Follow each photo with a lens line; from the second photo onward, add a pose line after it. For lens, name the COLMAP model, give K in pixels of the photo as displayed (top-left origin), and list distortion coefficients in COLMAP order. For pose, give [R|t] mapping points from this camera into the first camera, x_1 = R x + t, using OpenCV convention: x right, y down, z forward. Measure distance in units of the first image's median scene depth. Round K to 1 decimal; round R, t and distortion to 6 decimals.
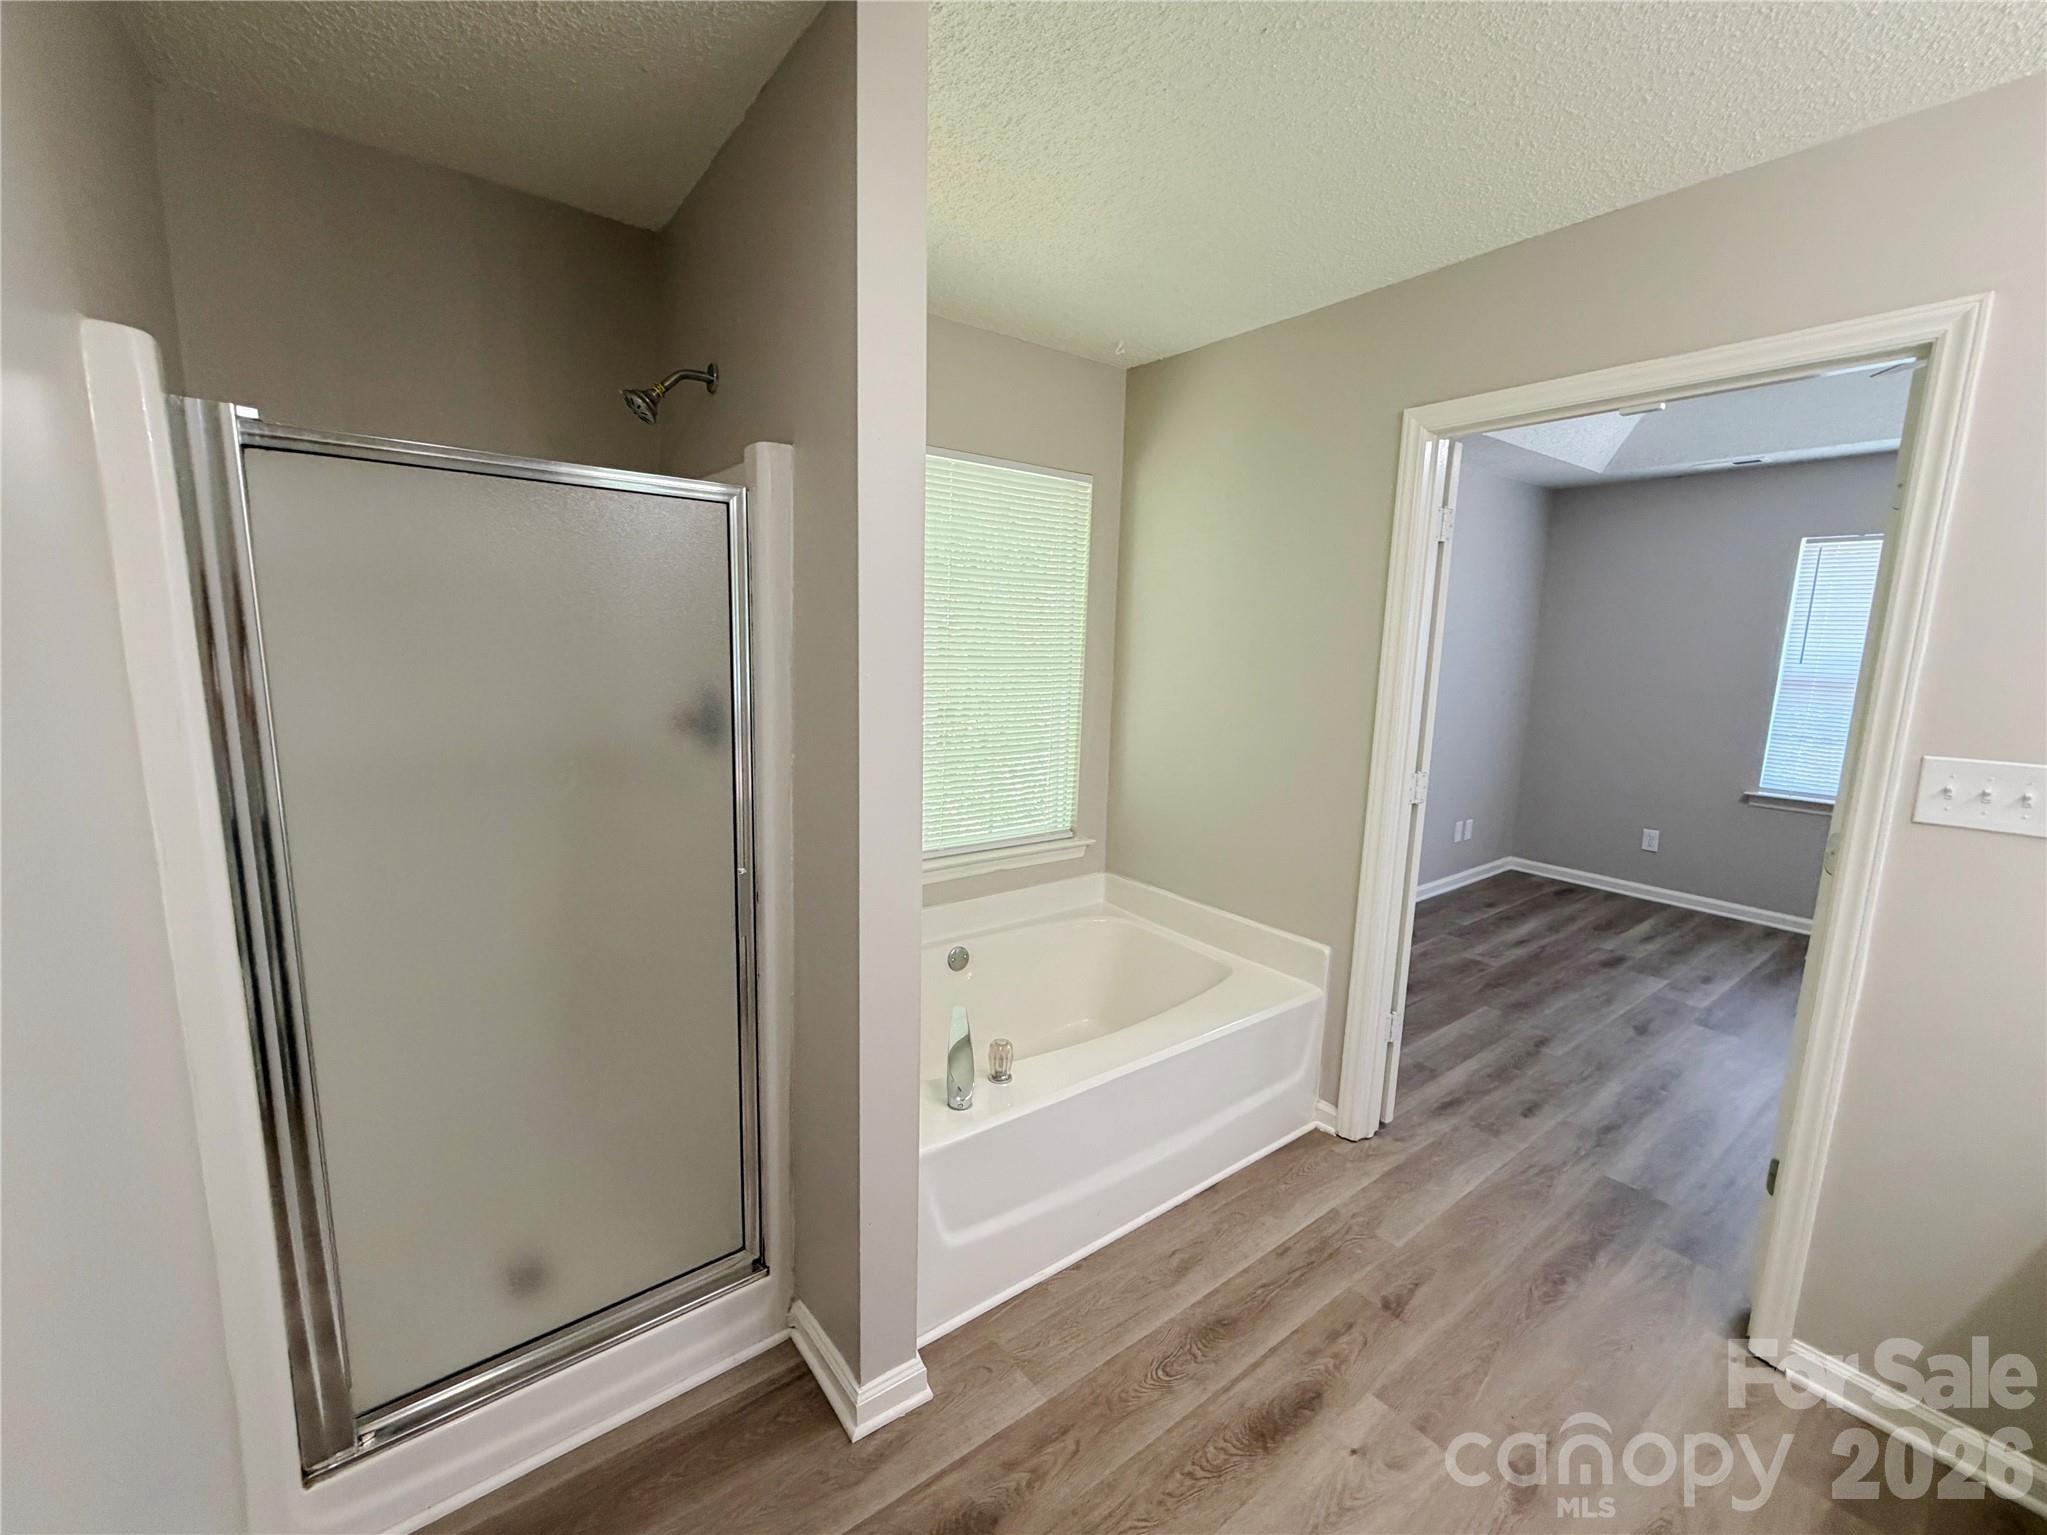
lens RADIAL K [[846.8, 0, 1018.1], [0, 846.8, 762.6], [0, 0, 1]] dist [-0.001330, -0.000025]
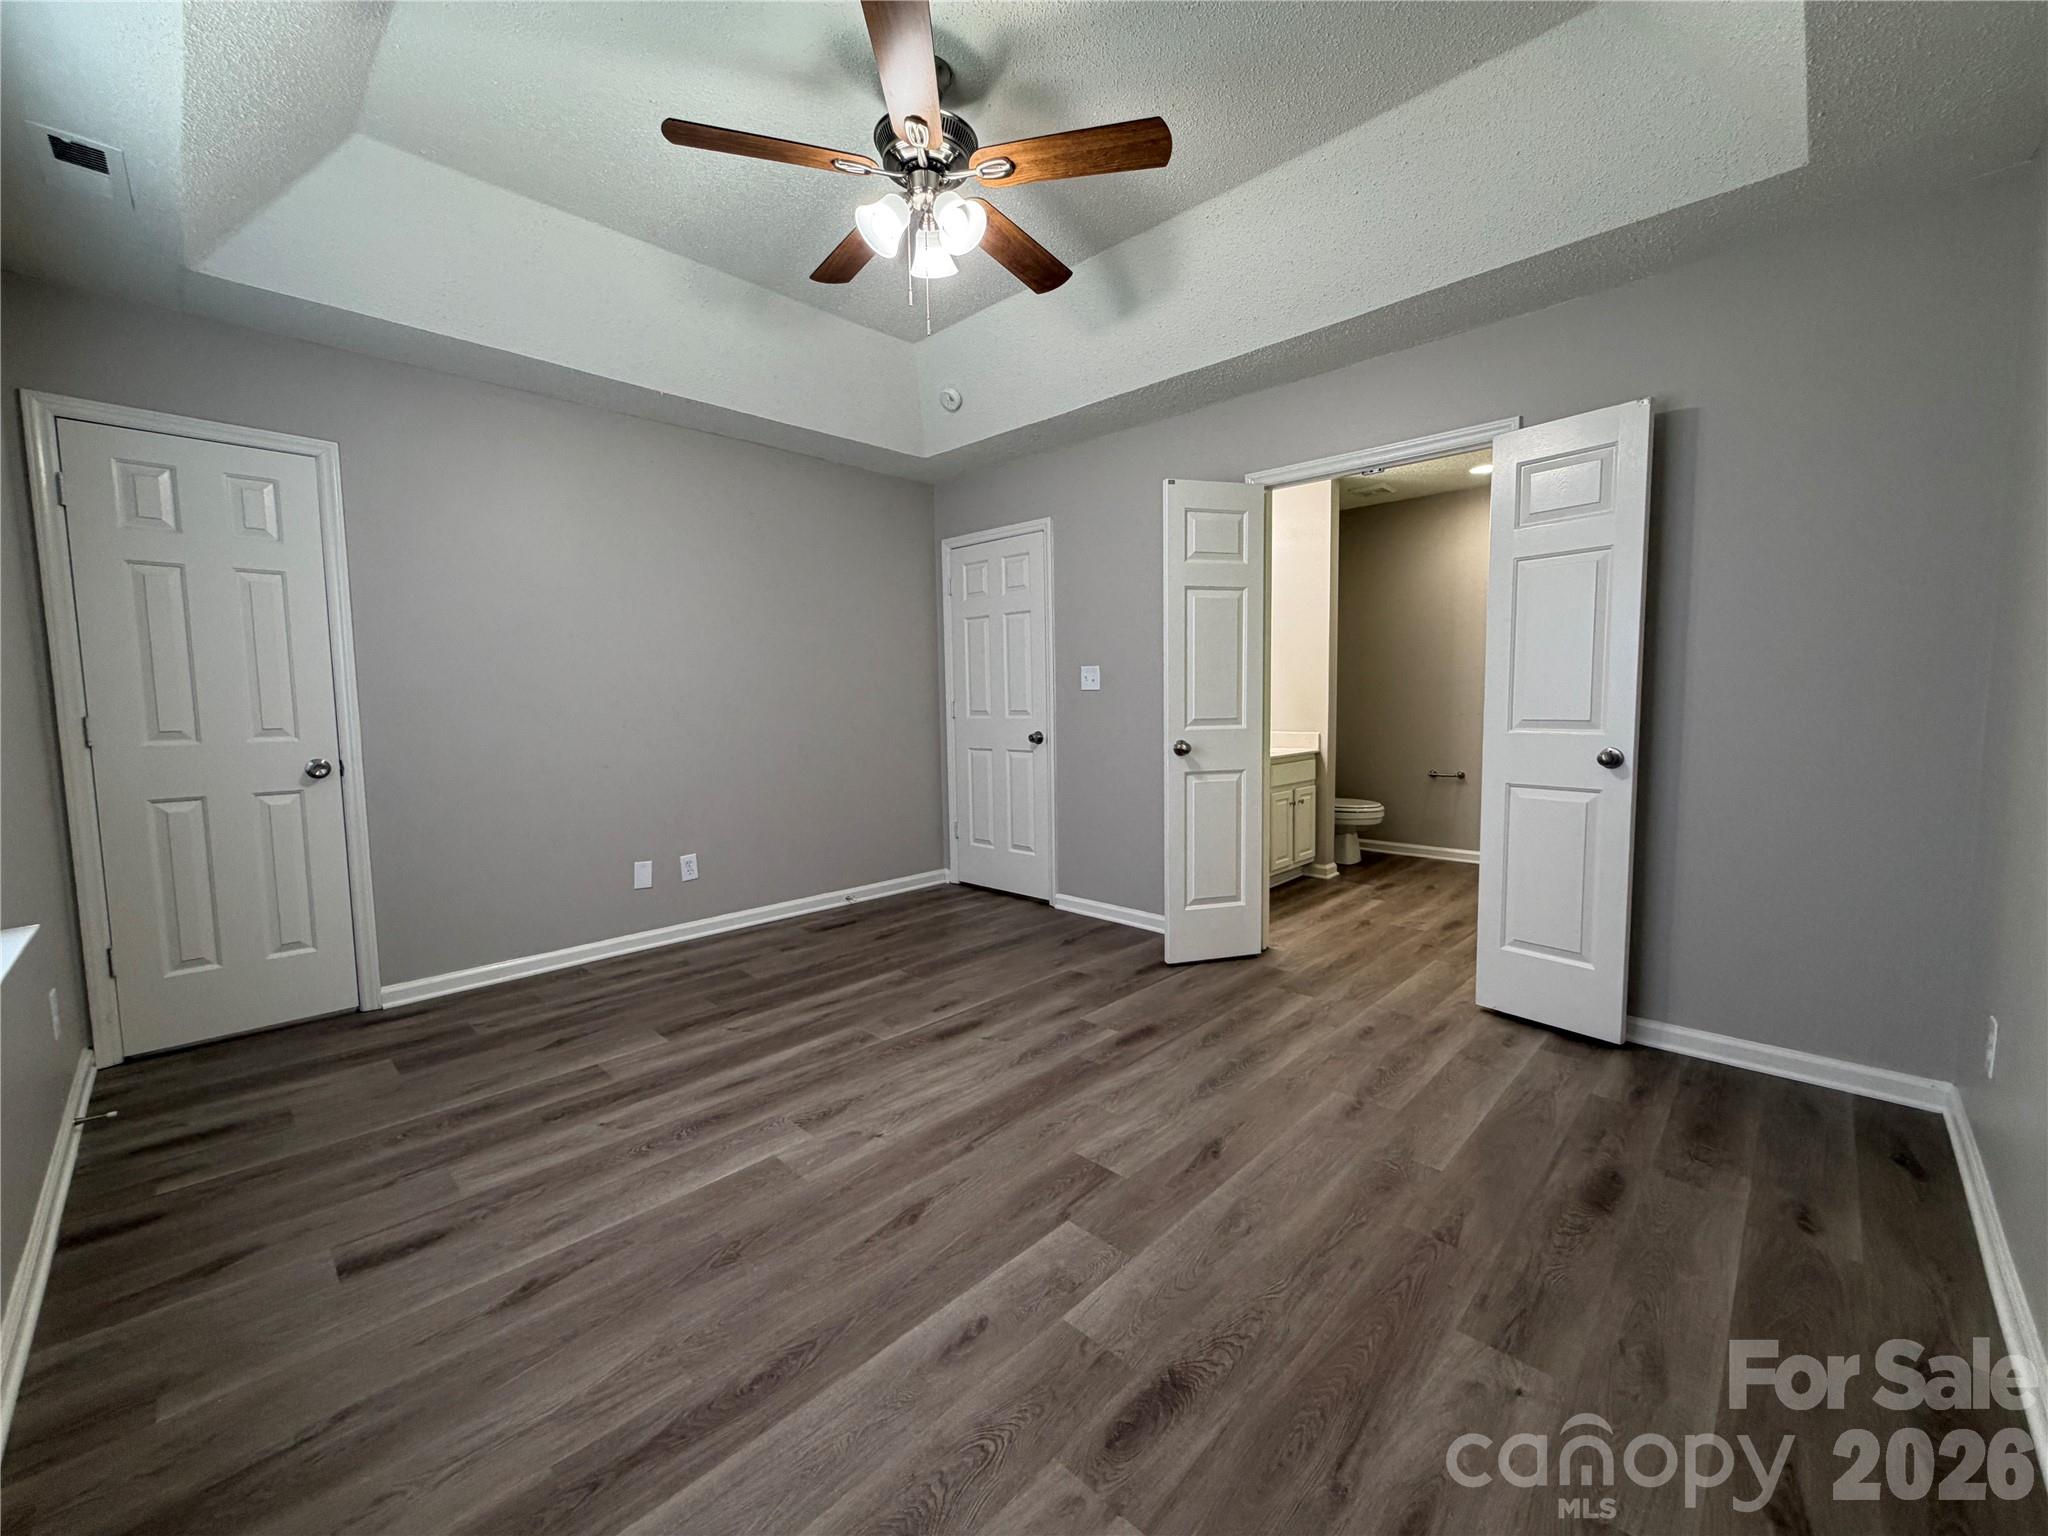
lens RADIAL K [[820.1, 0, 1019.4], [0, 820.1, 765.9], [0, 0, 1]] dist [0.000186, 0.000051]
pose [[-0.988644, 0.000624, -0.150274, 0.994670], [-0.034649, 0.972100, 0.231992, -0.113548], [0.146226, 0.234564, -0.961040, 1.543480]]
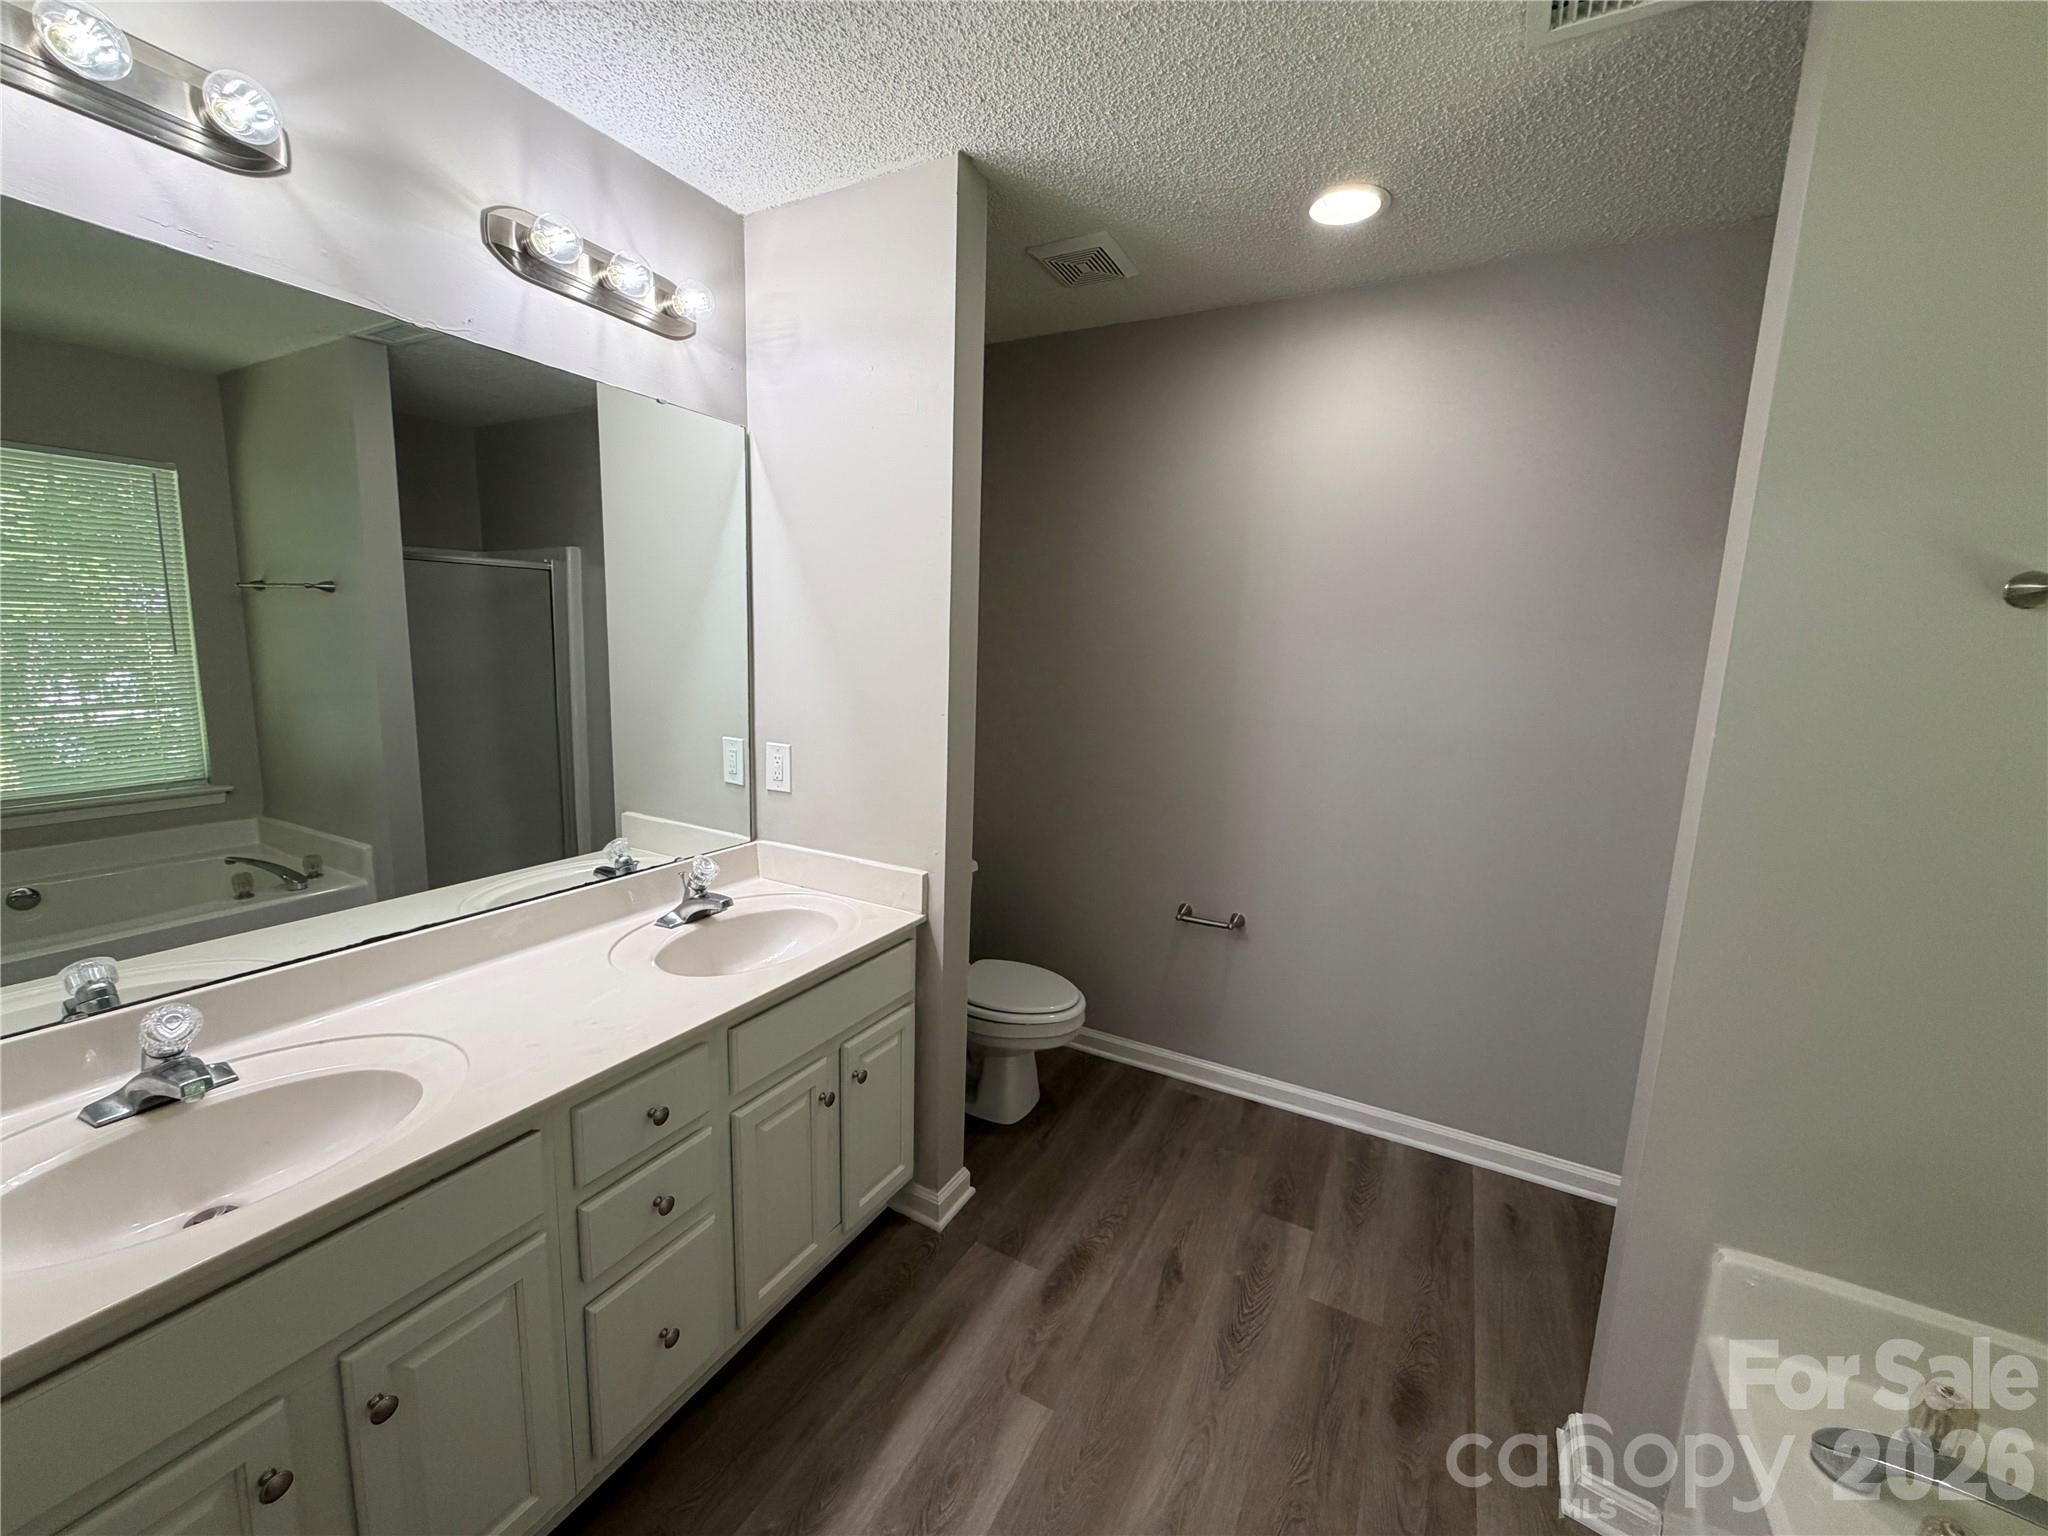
lens RADIAL K [[820.1, 0, 1019.4], [0, 820.1, 765.9], [0, 0, 1]] dist [0.000186, 0.000051]
pose [[-0.908604, 0.008746, -0.417567, 0.387238], [-0.120111, 0.952074, 0.281297, -0.084083], [0.400015, 0.305742, -0.864008, 0.643304]]
